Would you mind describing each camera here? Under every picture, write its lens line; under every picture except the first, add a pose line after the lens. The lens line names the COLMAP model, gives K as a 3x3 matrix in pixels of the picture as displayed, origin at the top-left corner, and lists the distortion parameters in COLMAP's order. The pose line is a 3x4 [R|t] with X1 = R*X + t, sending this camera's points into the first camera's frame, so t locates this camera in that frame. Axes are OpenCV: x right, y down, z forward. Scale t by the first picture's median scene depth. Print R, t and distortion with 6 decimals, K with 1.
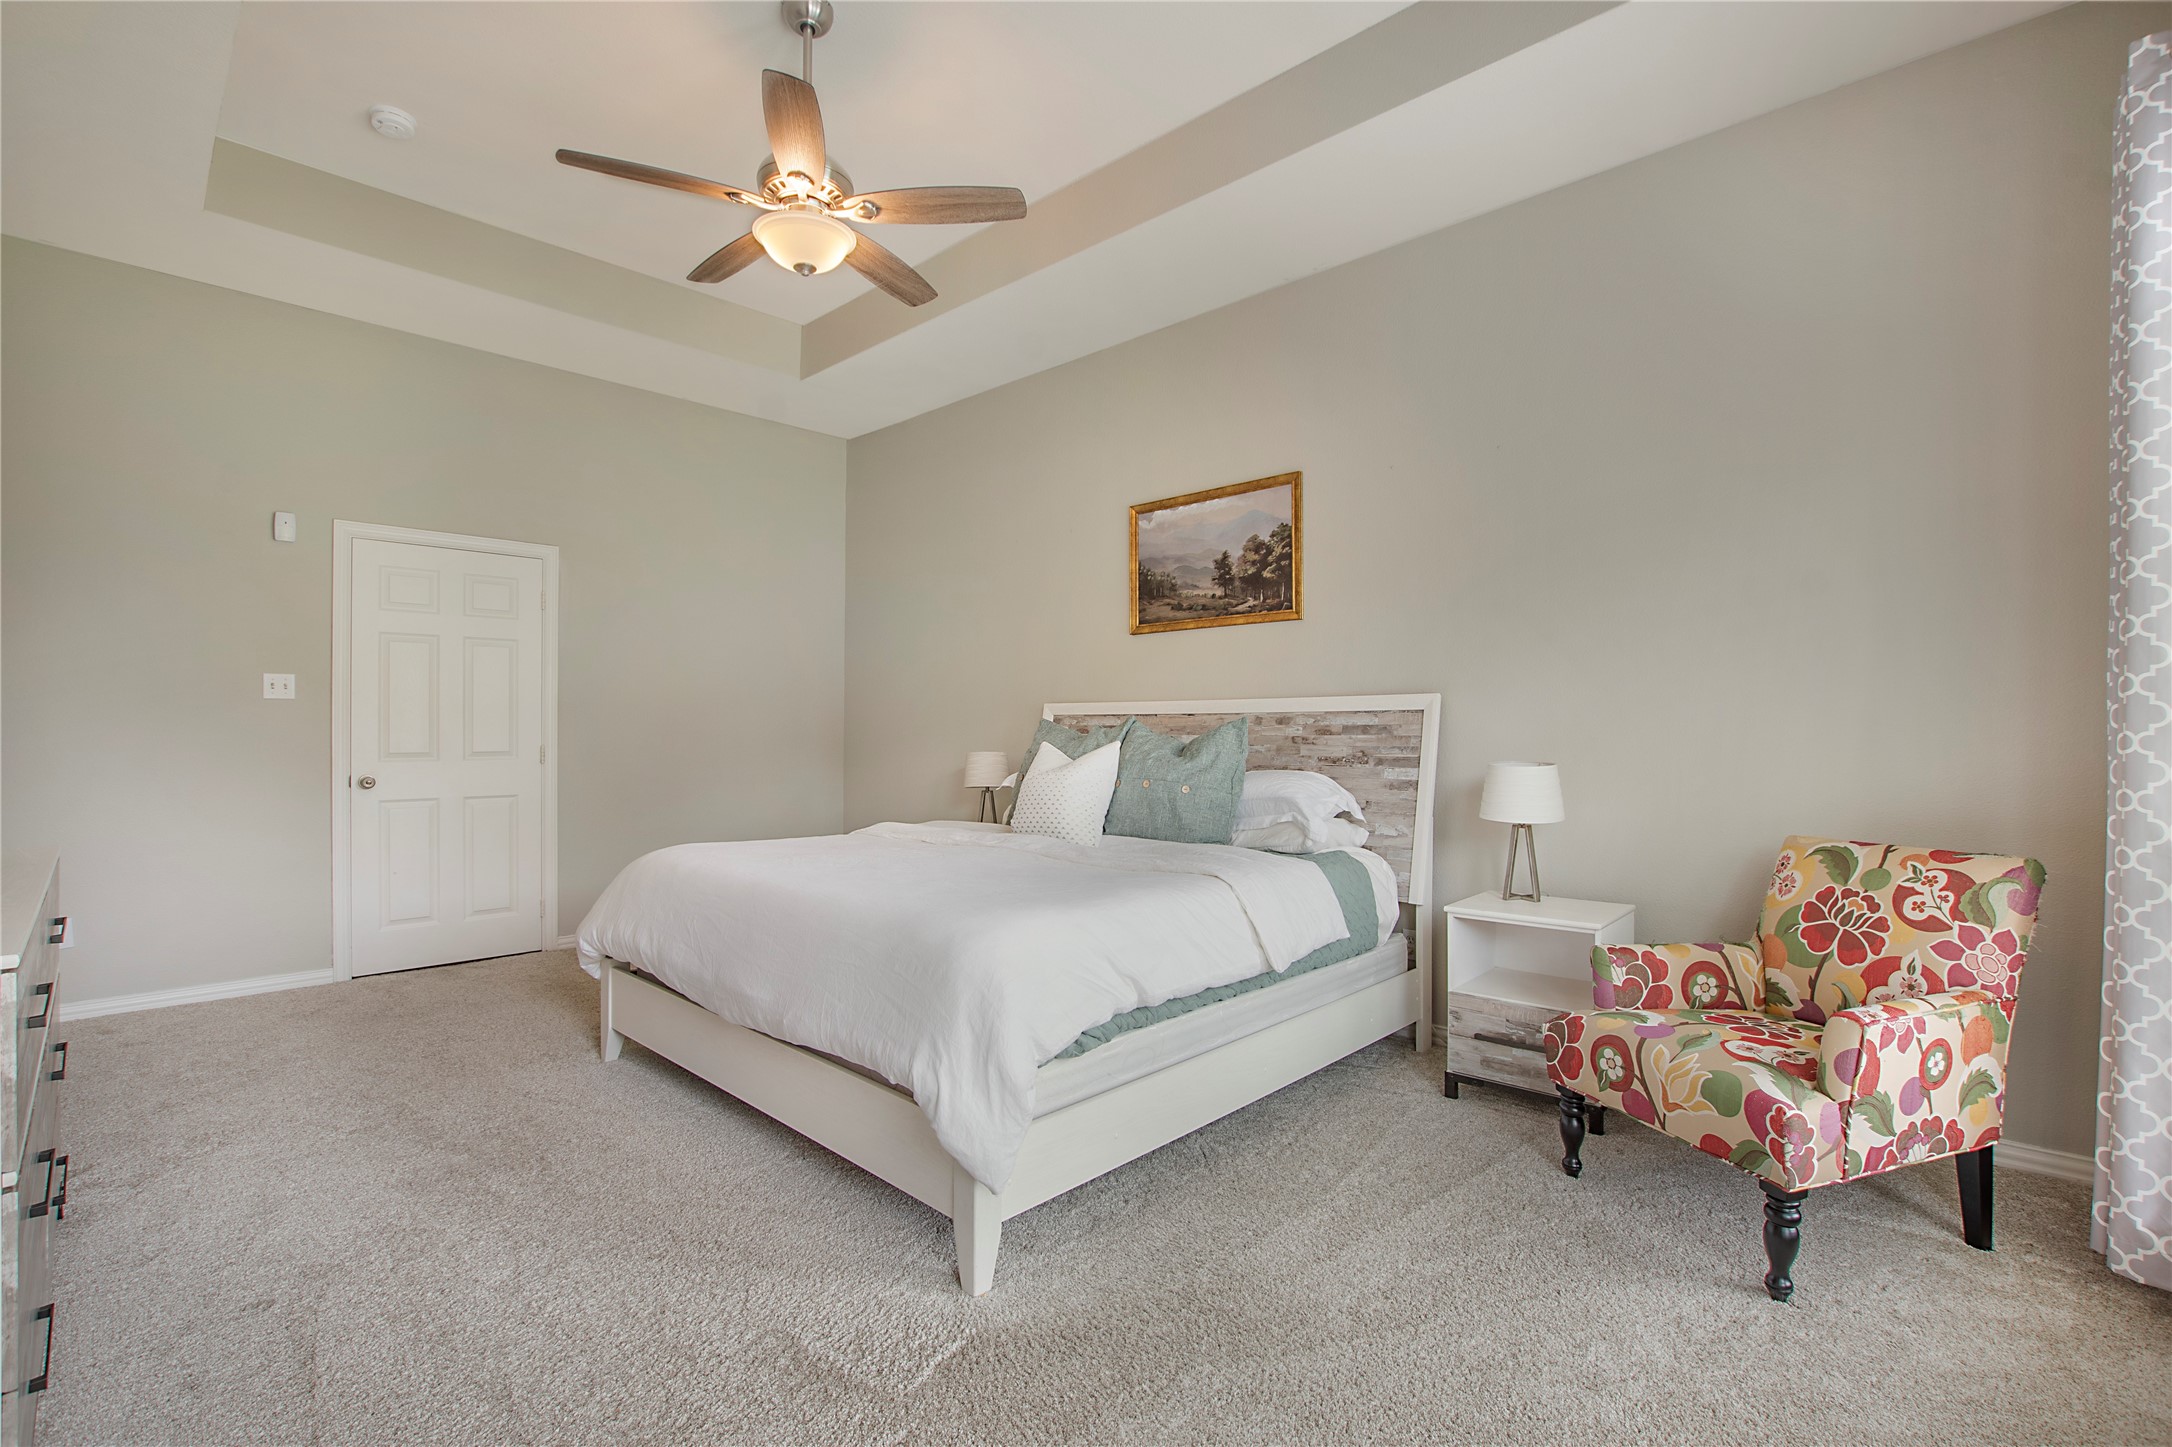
lens RADIAL K [[991.2, 0, 1078.1], [0, 991.2, 720.2], [0, 0, 1]] dist [-0.022532, -0.000131]
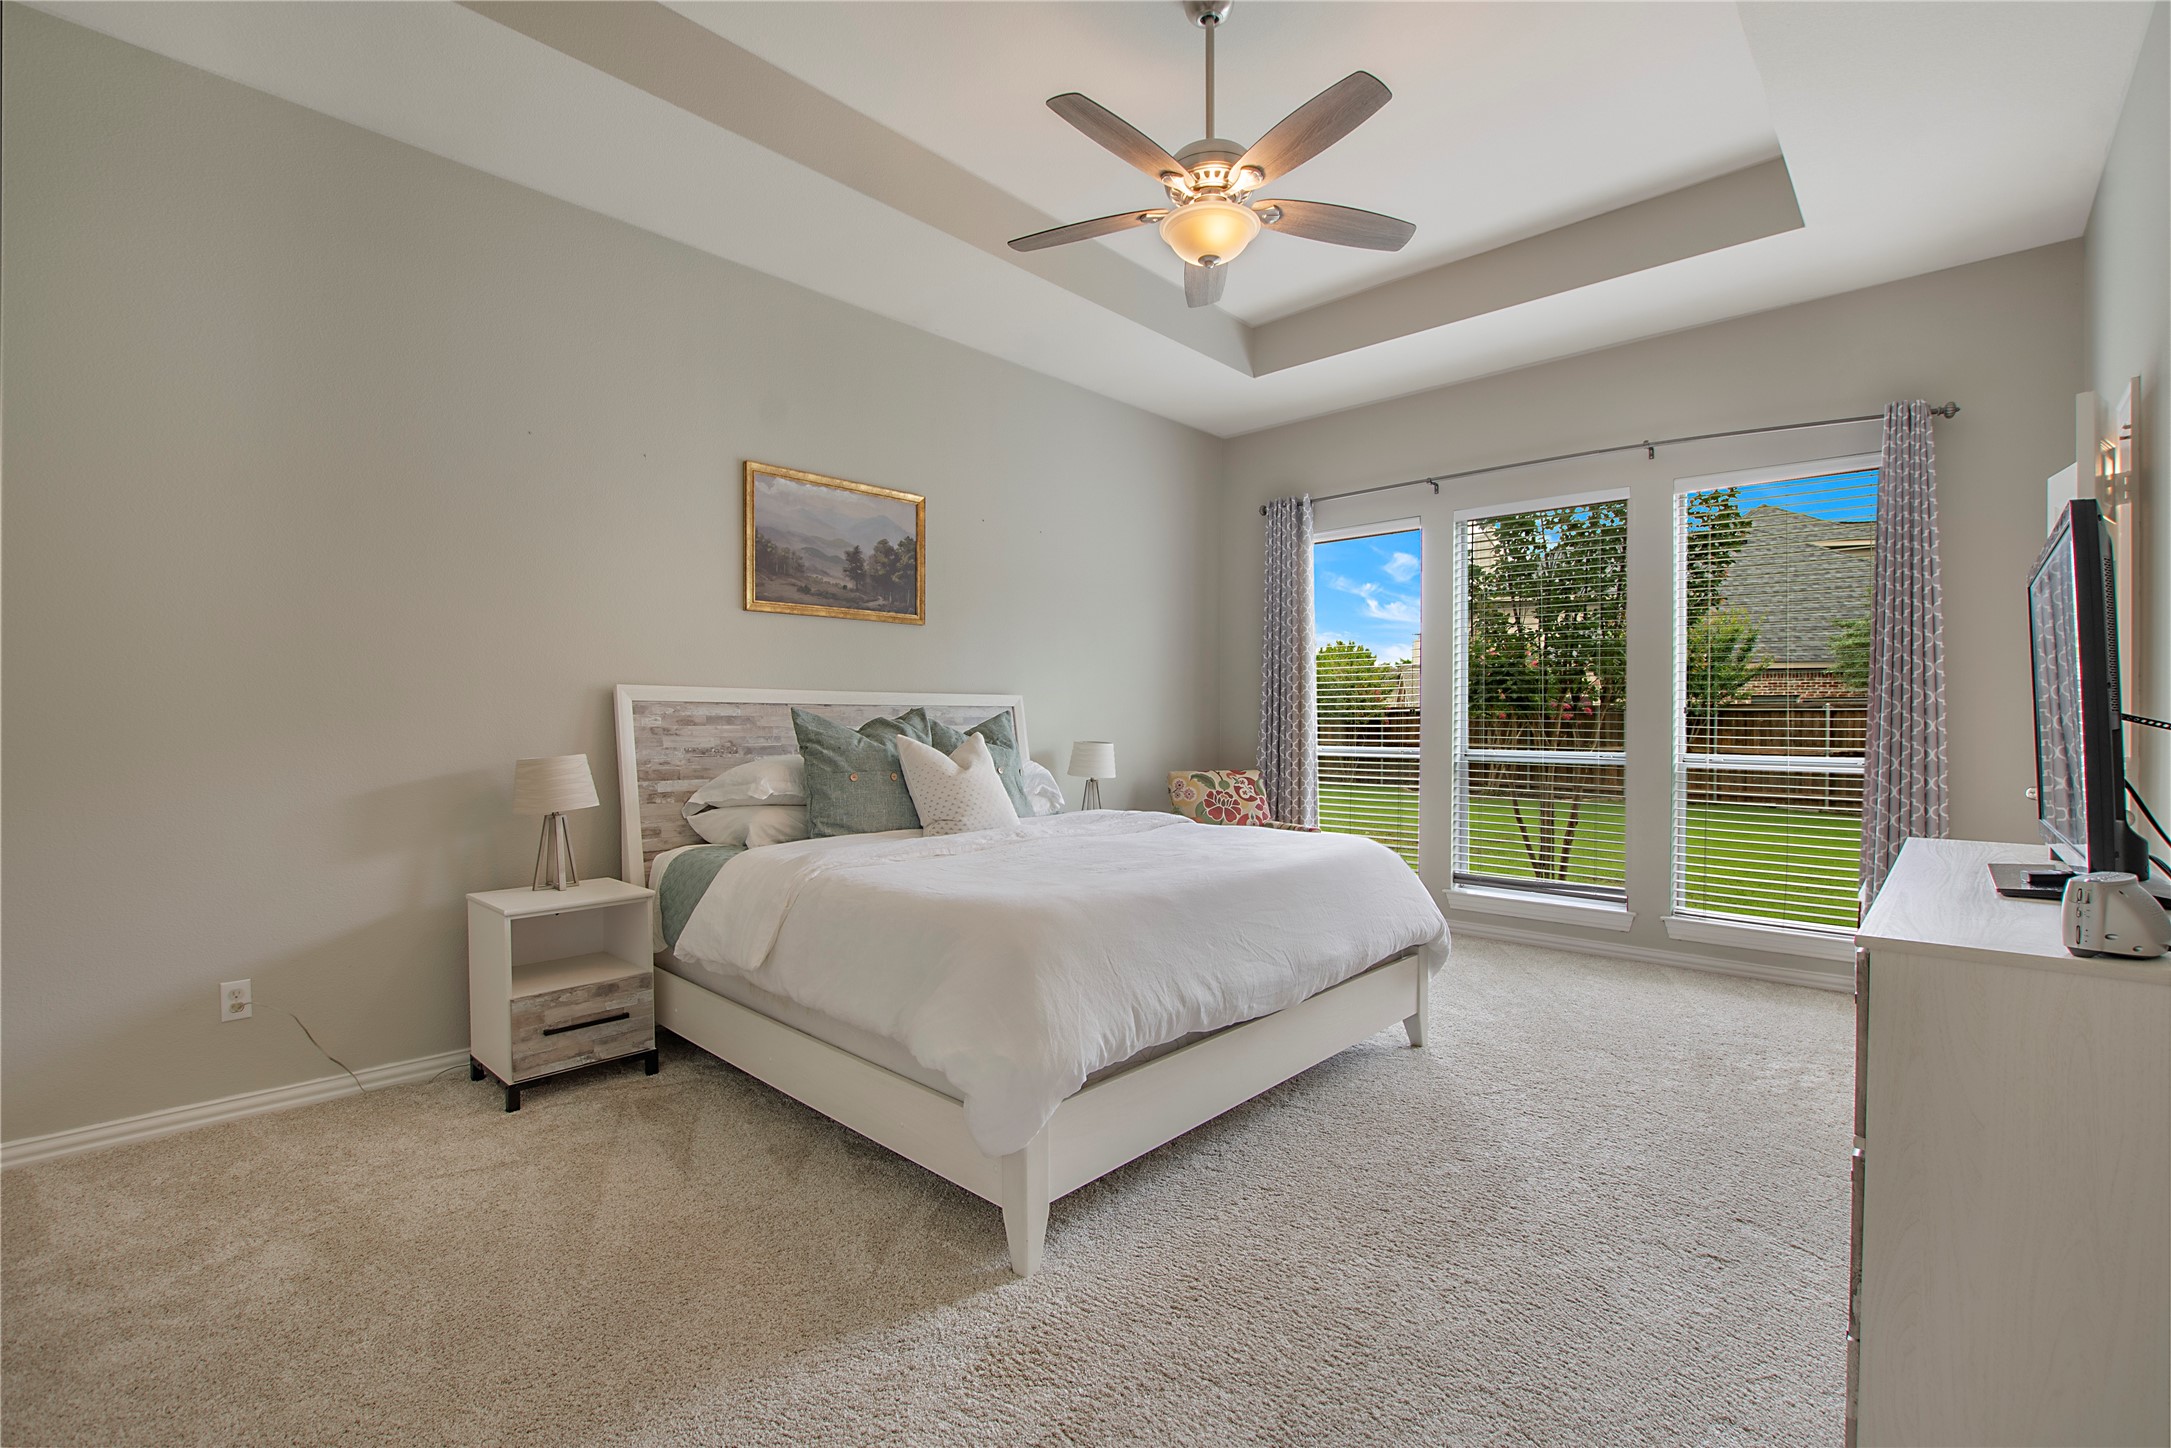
lens RADIAL K [[944.5, 0, 1070.4], [0, 944.5, 733.0], [0, 0, 1]] dist [-0.034757, 0.005502]
pose [[0.003016, -0.012547, 0.999917, -0.823106], [-0.011654, 0.999853, 0.012582, 0.007713], [-0.999928, -0.011691, 0.002869, 0.771627]]
